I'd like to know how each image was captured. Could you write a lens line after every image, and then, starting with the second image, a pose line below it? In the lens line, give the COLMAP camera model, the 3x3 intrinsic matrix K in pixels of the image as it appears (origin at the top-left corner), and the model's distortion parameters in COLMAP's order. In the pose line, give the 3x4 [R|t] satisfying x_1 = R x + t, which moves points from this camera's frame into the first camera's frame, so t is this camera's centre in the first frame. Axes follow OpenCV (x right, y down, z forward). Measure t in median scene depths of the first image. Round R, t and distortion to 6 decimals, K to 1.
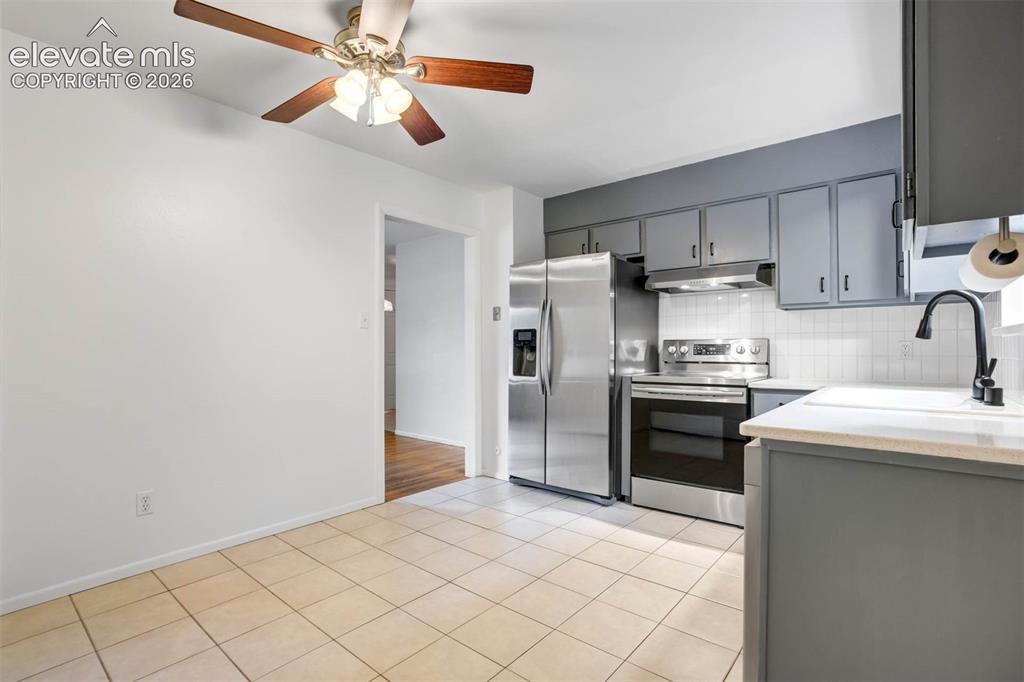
lens RADIAL K [[478.6, 0, 504.1], [0, 478.6, 342.0], [0, 0, 1]] dist [-0.064314, 0.028801]
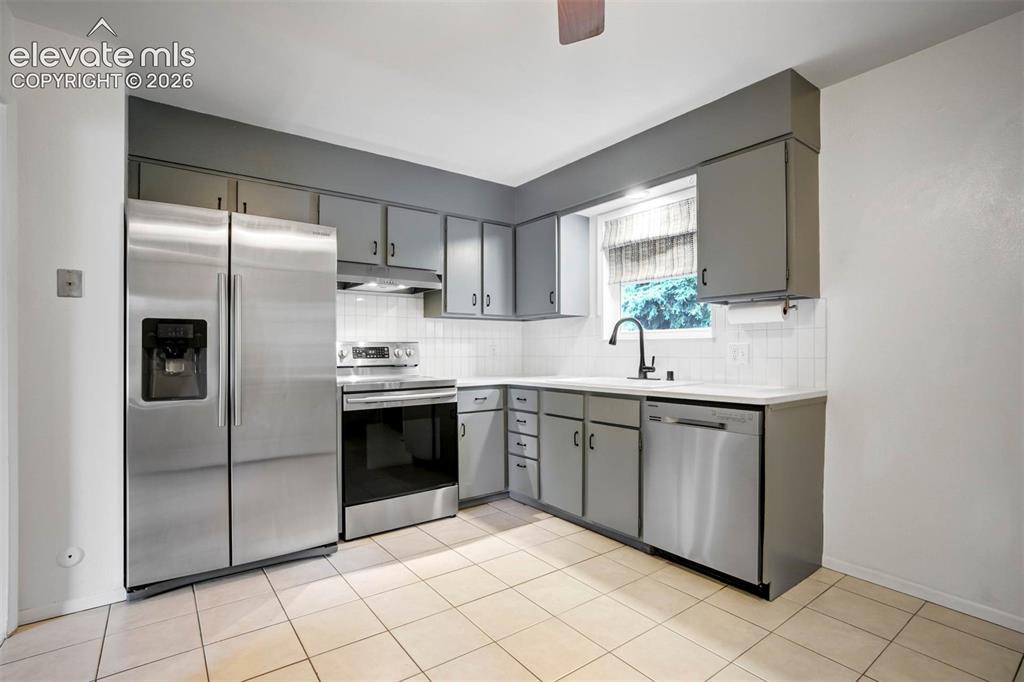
lens RADIAL K [[484.7, 0, 510.4], [0, 484.7, 346.9], [0, 0, 1]] dist [-0.022056, 0.000341]
pose [[0.234514, 0.006623, 0.972090, -0.477698], [-0.009991, 0.999940, -0.004403, 0.005821], [-0.972061, -0.008680, 0.234567, 0.527576]]
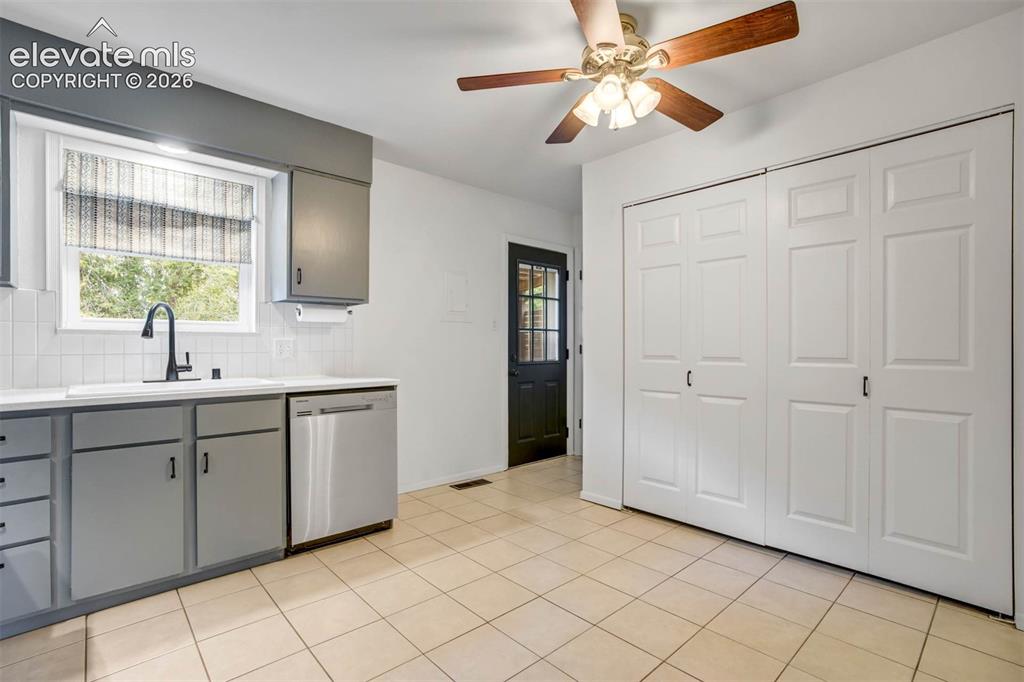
lens RADIAL K [[478.6, 0, 504.1], [0, 478.6, 342.0], [0, 0, 1]] dist [-0.064314, 0.028801]
pose [[-0.989737, 0.002237, 0.142882, -0.106850], [-0.000371, 0.999834, -0.018226, 0.014128], [-0.142899, -0.018092, -0.989572, 1.156964]]
